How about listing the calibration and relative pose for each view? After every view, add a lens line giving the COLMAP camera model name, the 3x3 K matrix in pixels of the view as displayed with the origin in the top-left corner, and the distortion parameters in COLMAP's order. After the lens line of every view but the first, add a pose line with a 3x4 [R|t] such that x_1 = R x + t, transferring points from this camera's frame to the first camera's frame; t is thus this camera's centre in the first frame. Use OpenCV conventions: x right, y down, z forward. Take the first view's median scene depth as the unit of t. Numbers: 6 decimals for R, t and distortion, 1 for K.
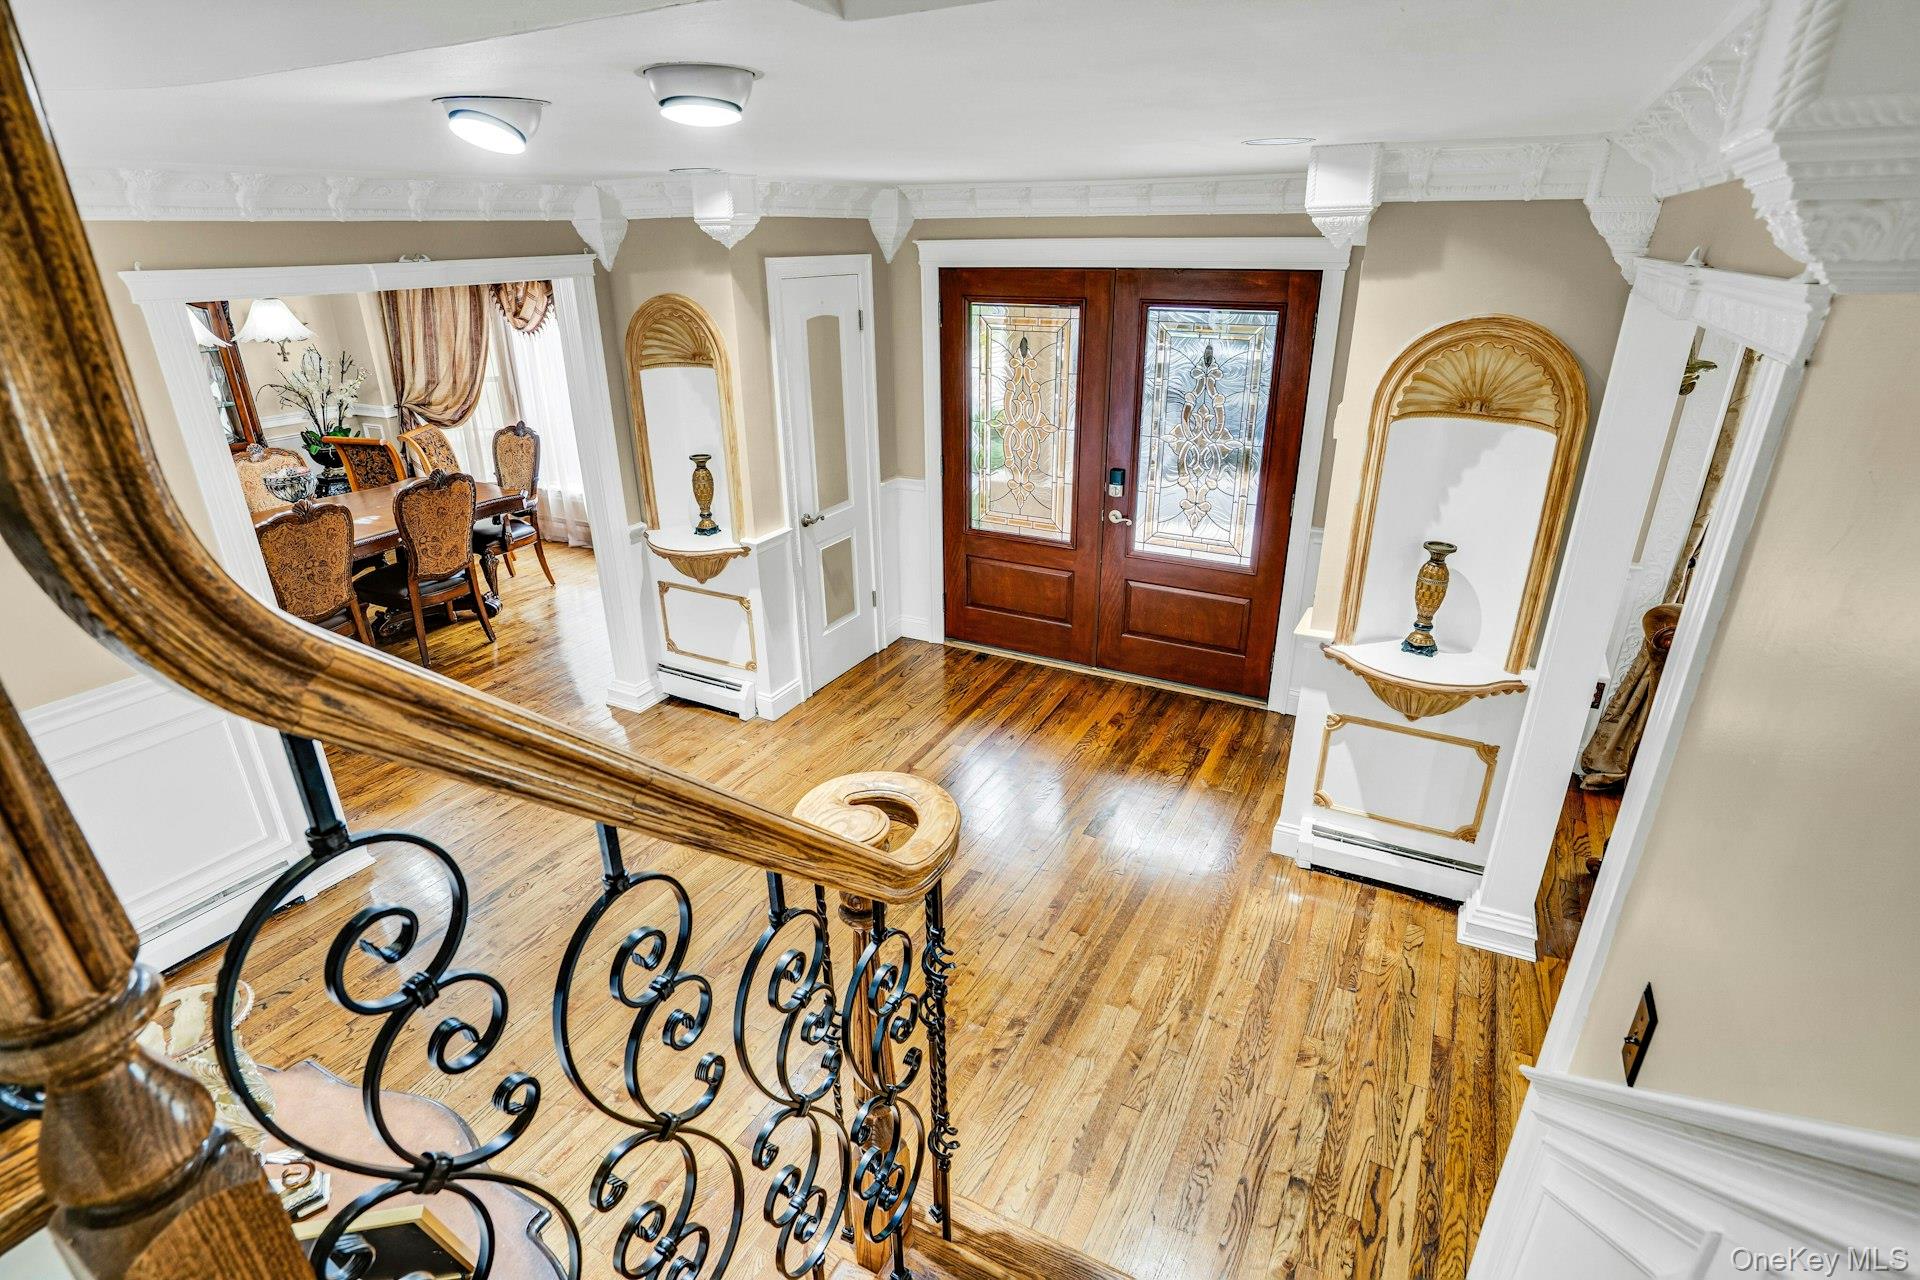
lens RADIAL K [[960.2, 0, 966.9], [0, 960.2, 642.2], [0, 0, 1]] dist [-0.041161, 0.018386]
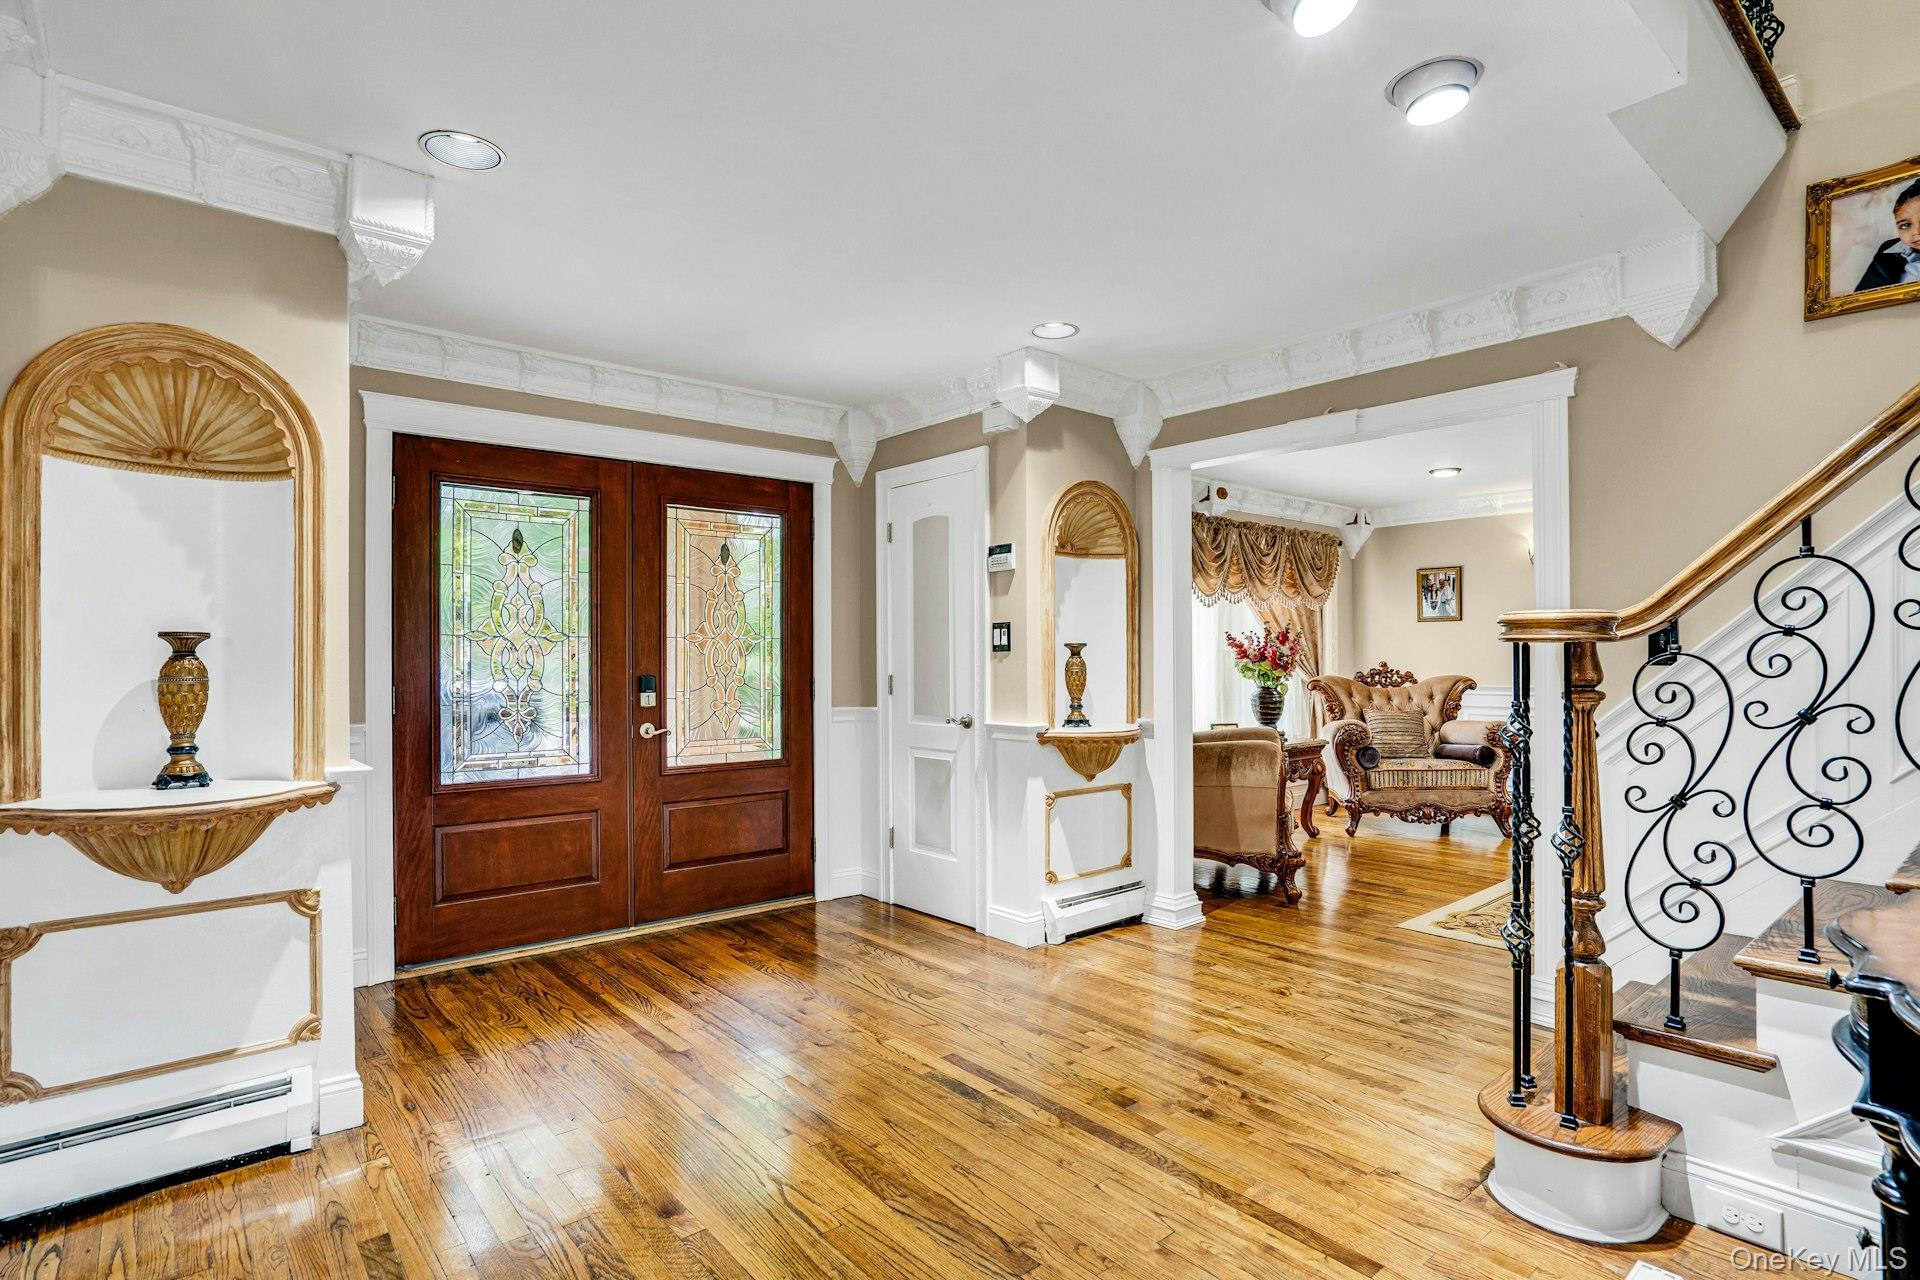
lens RADIAL K [[960.2, 0, 968.3], [0, 960.2, 648.5], [0, 0, 1]] dist [-0.041161, 0.018386]
pose [[0.376294, 0.012146, 0.926421, -0.573466], [0.361937, 0.918534, -0.159054, 0.046448], [-0.852880, 0.395156, 0.341243, 0.454074]]
